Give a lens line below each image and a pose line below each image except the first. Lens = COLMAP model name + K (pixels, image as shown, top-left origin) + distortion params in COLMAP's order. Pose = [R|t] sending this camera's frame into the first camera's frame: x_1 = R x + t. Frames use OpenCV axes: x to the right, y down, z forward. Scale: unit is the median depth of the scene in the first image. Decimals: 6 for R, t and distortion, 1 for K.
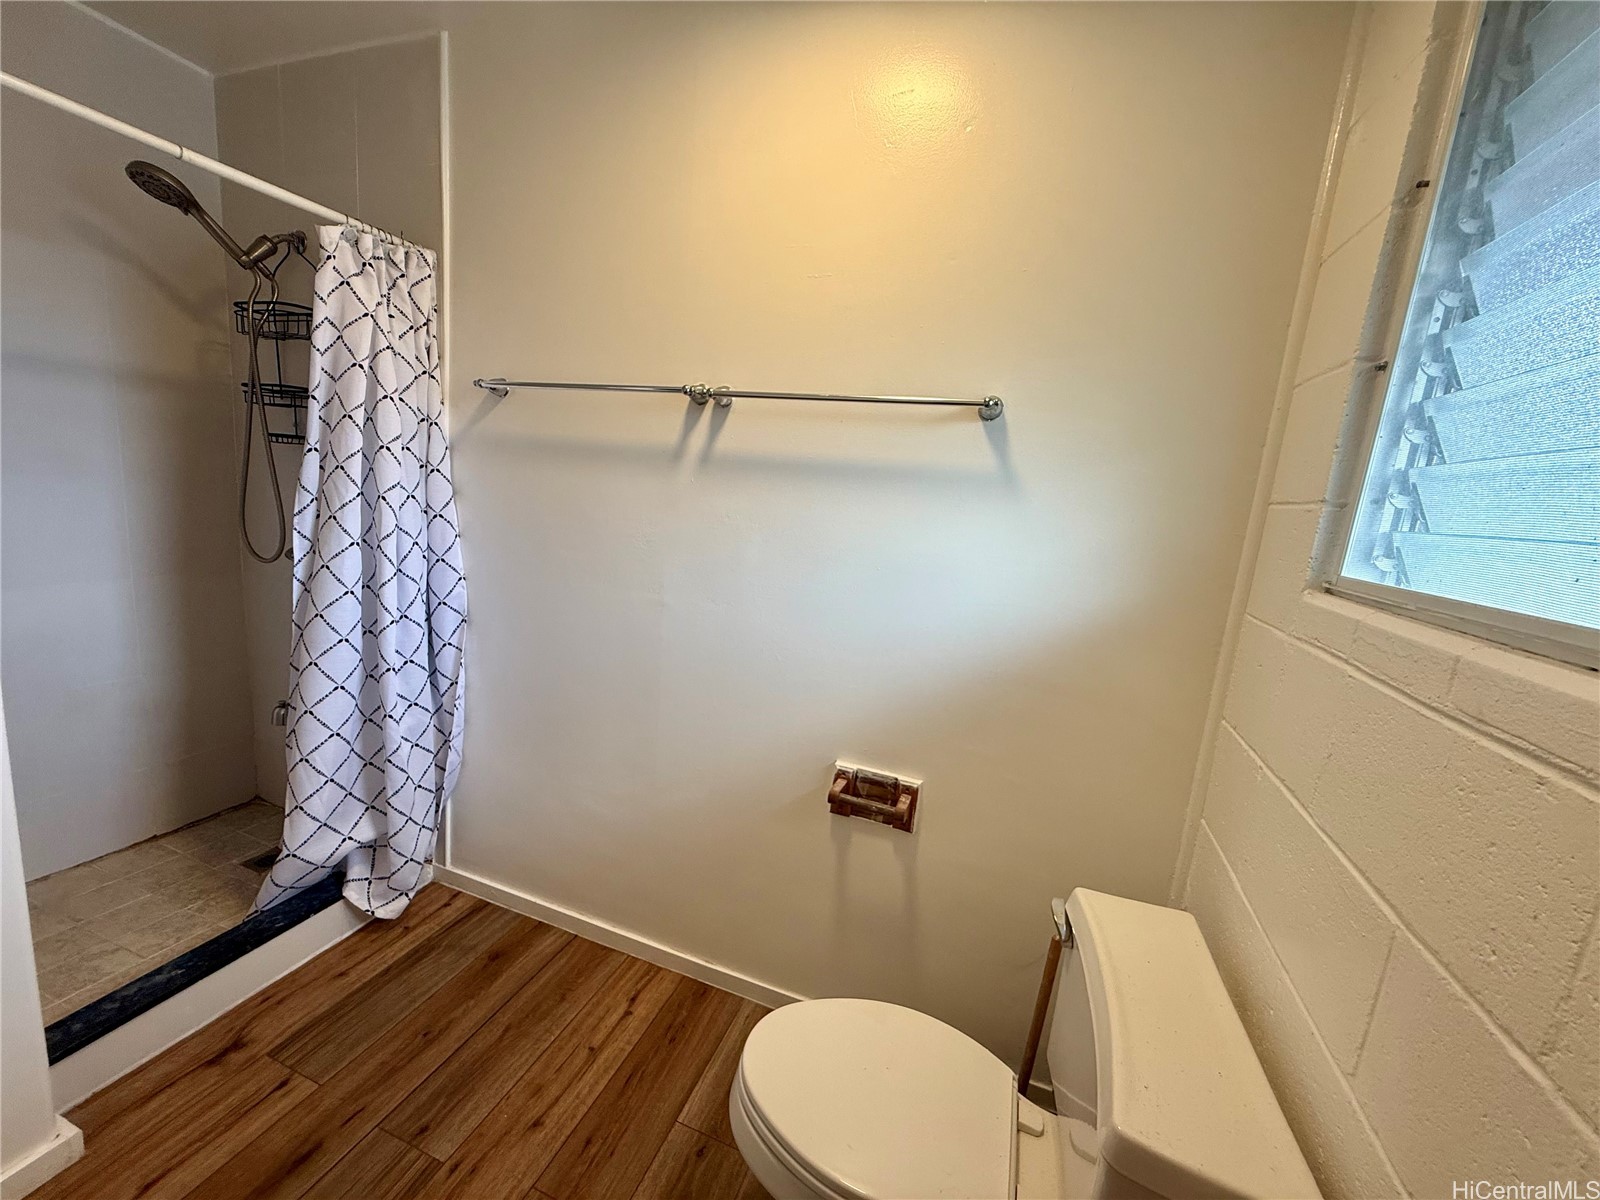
lens RADIAL K [[638.7, 0, 796.3], [0, 638.7, 599.8], [0, 0, 1]] dist [-0.001874, 0.001076]
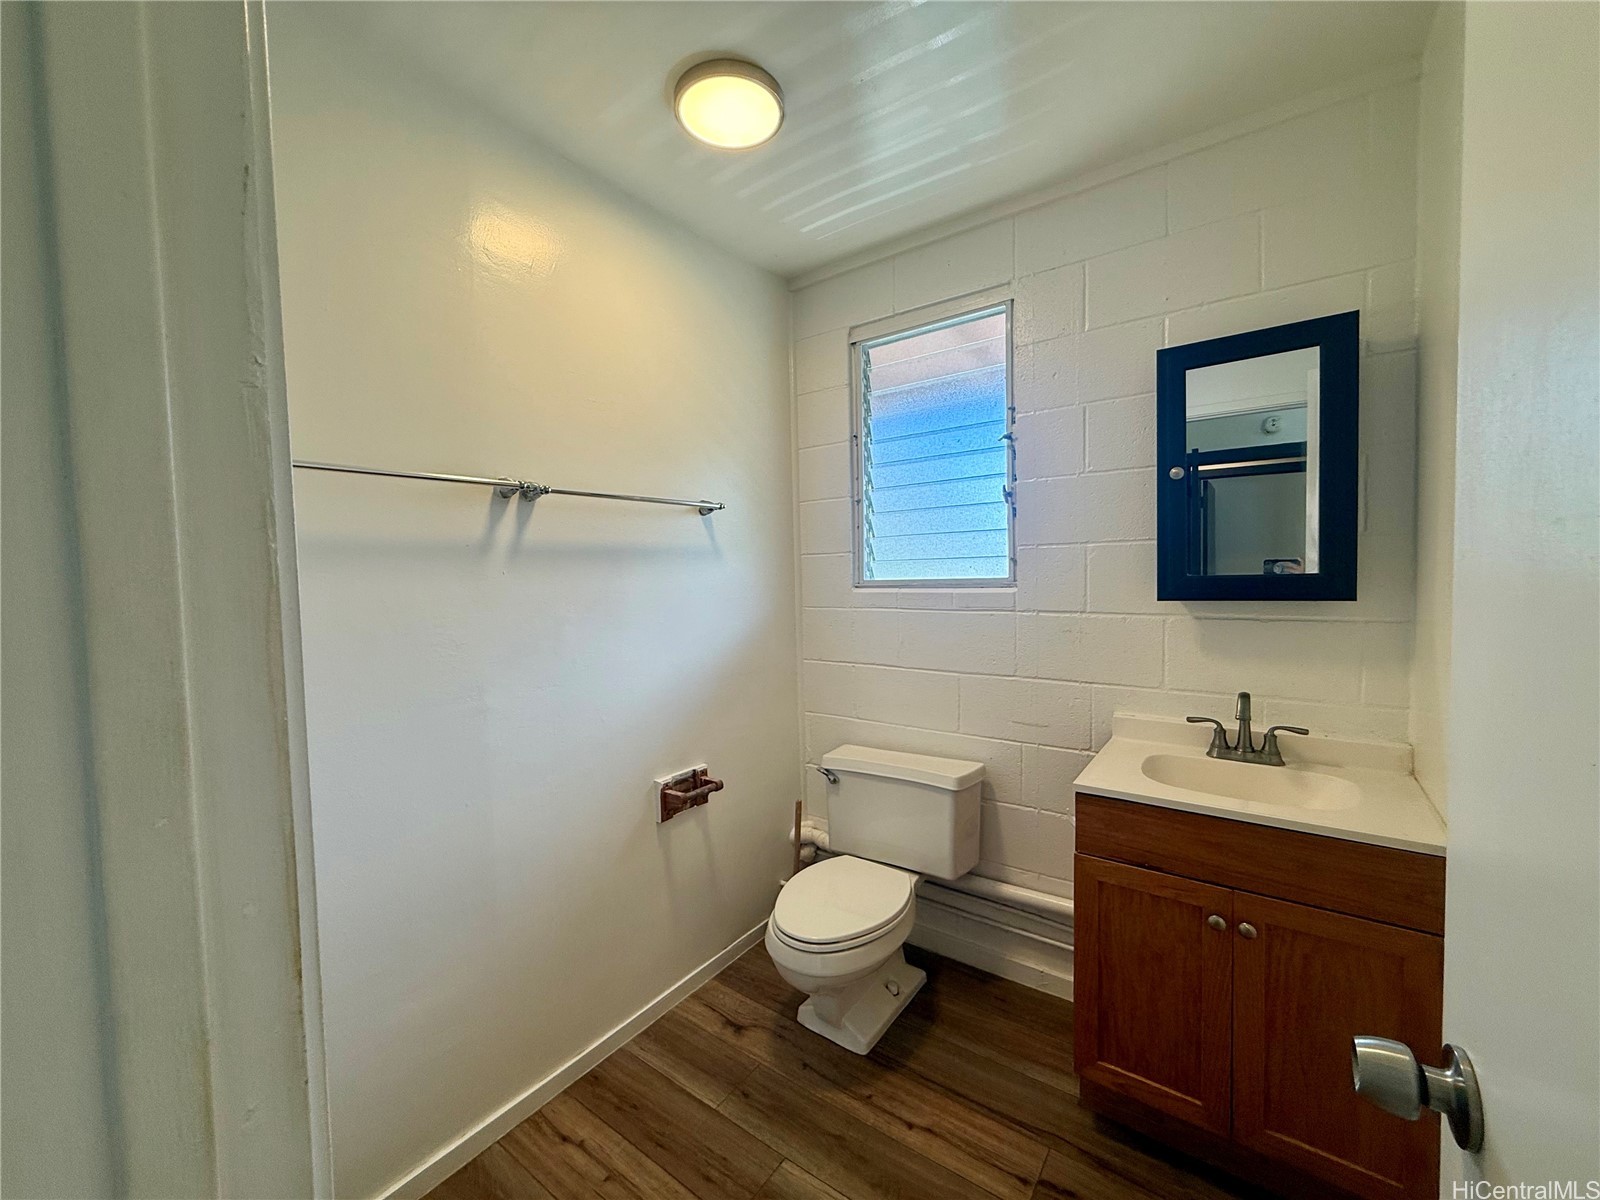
lens RADIAL K [[638.7, 0, 800.4], [0, 638.7, 597.3], [0, 0, 1]] dist [-0.001874, 0.001076]
pose [[0.269448, -0.135527, 0.953431, -1.008524], [0.212173, 0.974074, 0.078499, -0.135701], [-0.939351, 0.181141, 0.291217, 0.307763]]
